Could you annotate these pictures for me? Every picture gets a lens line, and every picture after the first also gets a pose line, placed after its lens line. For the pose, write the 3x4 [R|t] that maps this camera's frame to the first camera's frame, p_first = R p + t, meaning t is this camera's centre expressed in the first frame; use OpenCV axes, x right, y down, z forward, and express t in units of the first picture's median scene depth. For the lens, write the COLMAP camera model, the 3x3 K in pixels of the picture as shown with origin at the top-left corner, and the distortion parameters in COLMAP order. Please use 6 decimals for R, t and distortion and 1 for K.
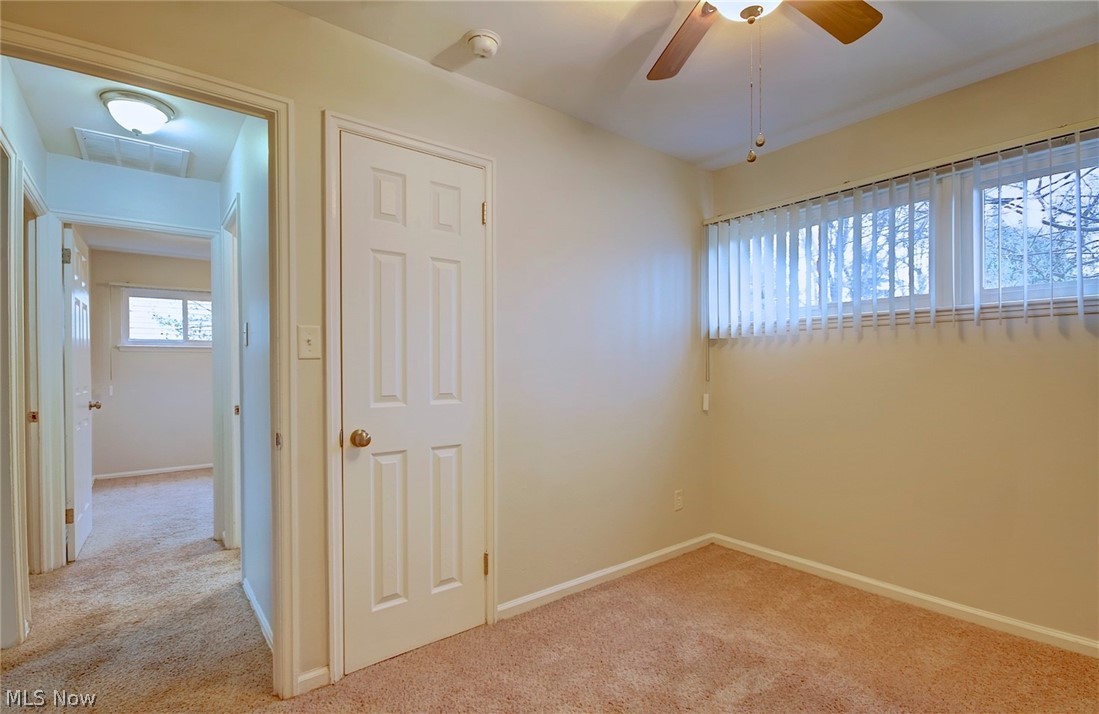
lens RADIAL K [[519.0, 0, 550.1], [0, 519.0, 373.8], [0, 0, 1]] dist [0.001173, 0.000123]
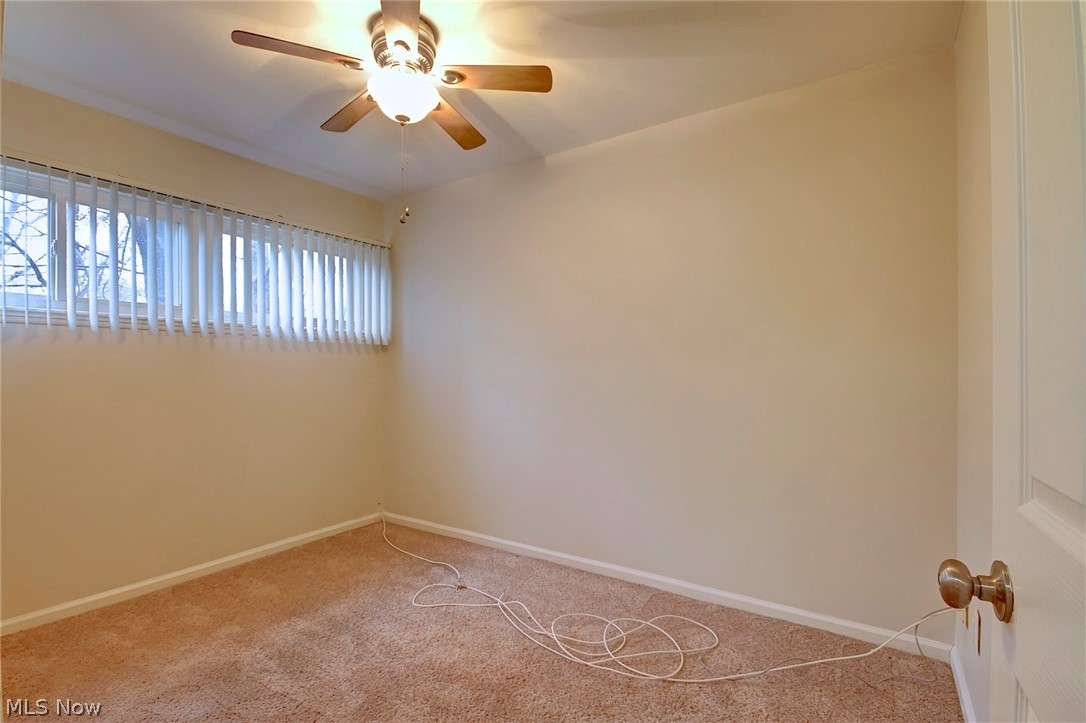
lens RADIAL K [[501.8, 0, 539.0], [0, 501.8, 376.9], [0, 0, 1]] dist [0.002686, -0.008848]
pose [[-0.321763, -0.005518, 0.946804, -0.541866], [0.013092, 0.999861, 0.010276, -0.000685], [-0.946730, 0.015702, -0.321646, 0.579266]]
